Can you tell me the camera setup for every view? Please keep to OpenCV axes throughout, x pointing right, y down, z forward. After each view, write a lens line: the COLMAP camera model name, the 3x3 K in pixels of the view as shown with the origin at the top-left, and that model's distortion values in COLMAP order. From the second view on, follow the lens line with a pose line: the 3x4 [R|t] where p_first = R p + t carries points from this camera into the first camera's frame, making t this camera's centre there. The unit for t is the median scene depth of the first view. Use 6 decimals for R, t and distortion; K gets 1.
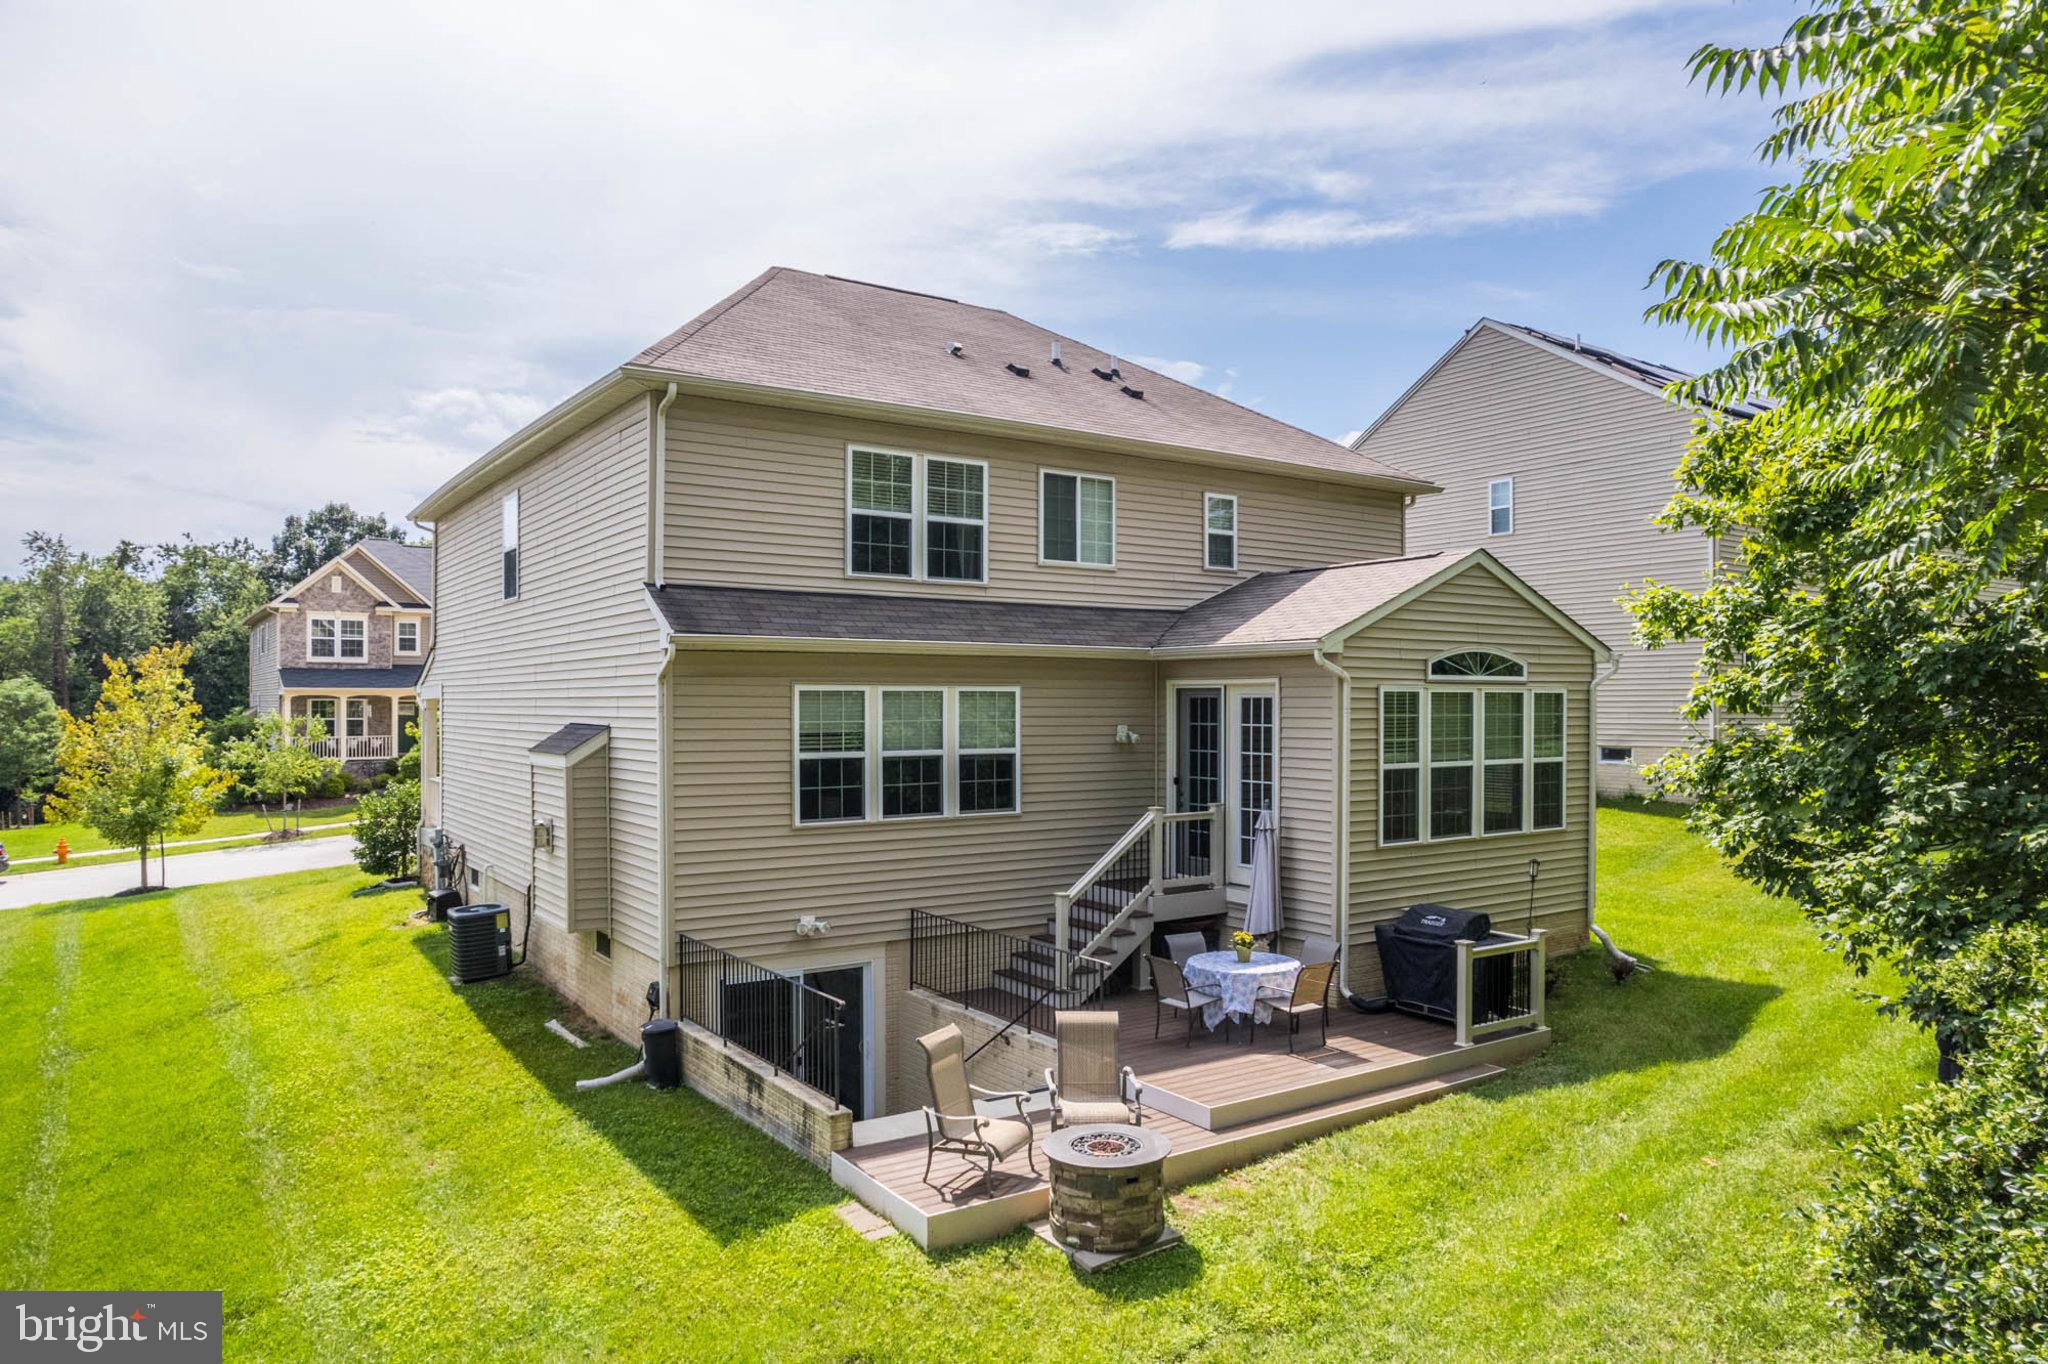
lens RADIAL K [[1290.2, 0, 1018.6], [0, 1290.2, 796.6], [0, 0, 1]] dist [-0.018205, -0.001857]
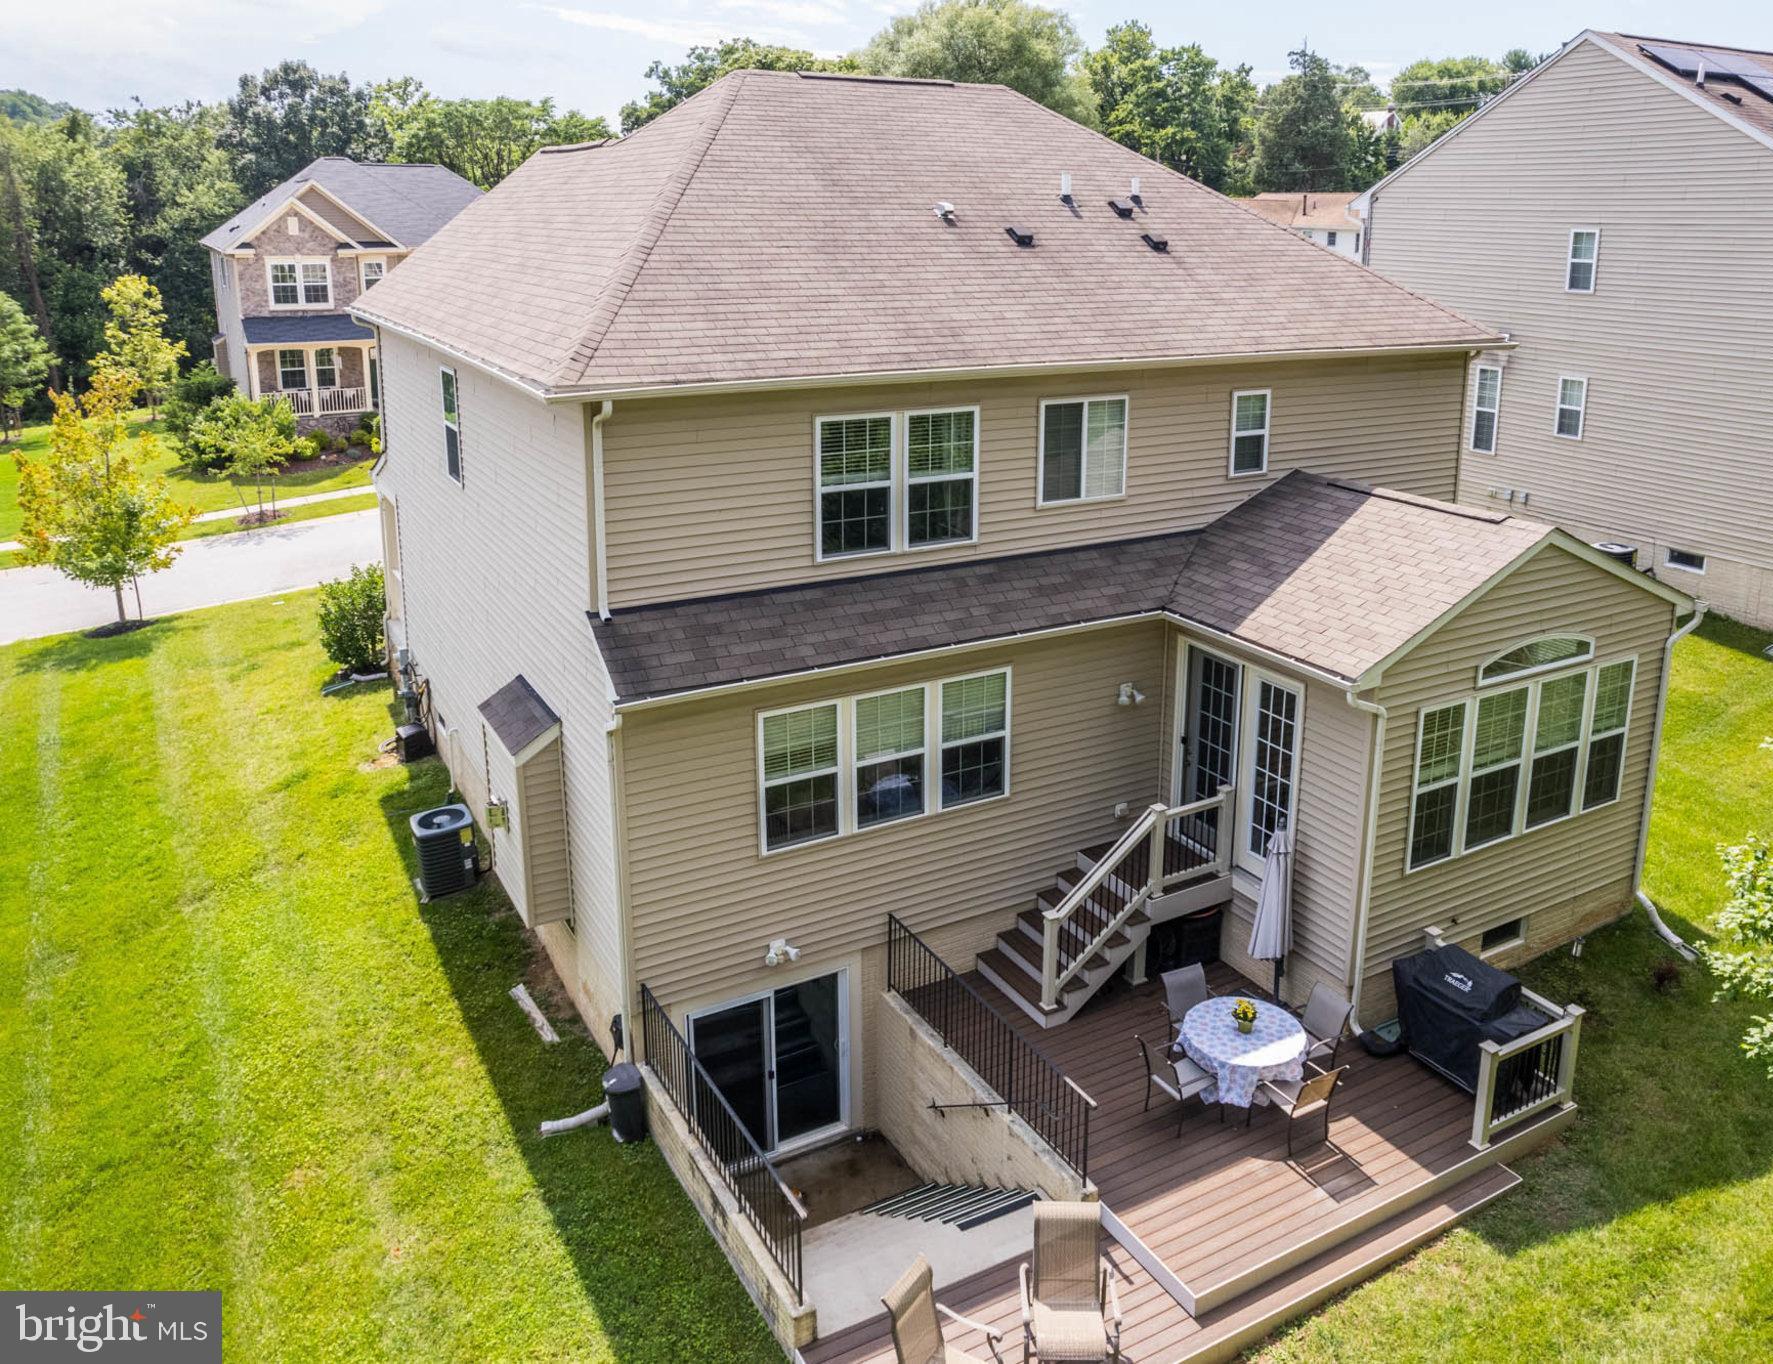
lens RADIAL K [[1331.6, 0, 950.2], [0, 1331.6, 594.1], [0, 0, 1]] dist [-0.016187, 0.000370]
pose [[0.998236, 0.021832, -0.055208, 0.008643], [-0.010190, 0.979137, 0.202947, -0.325546], [0.058487, -0.202026, 0.977632, 0.107241]]
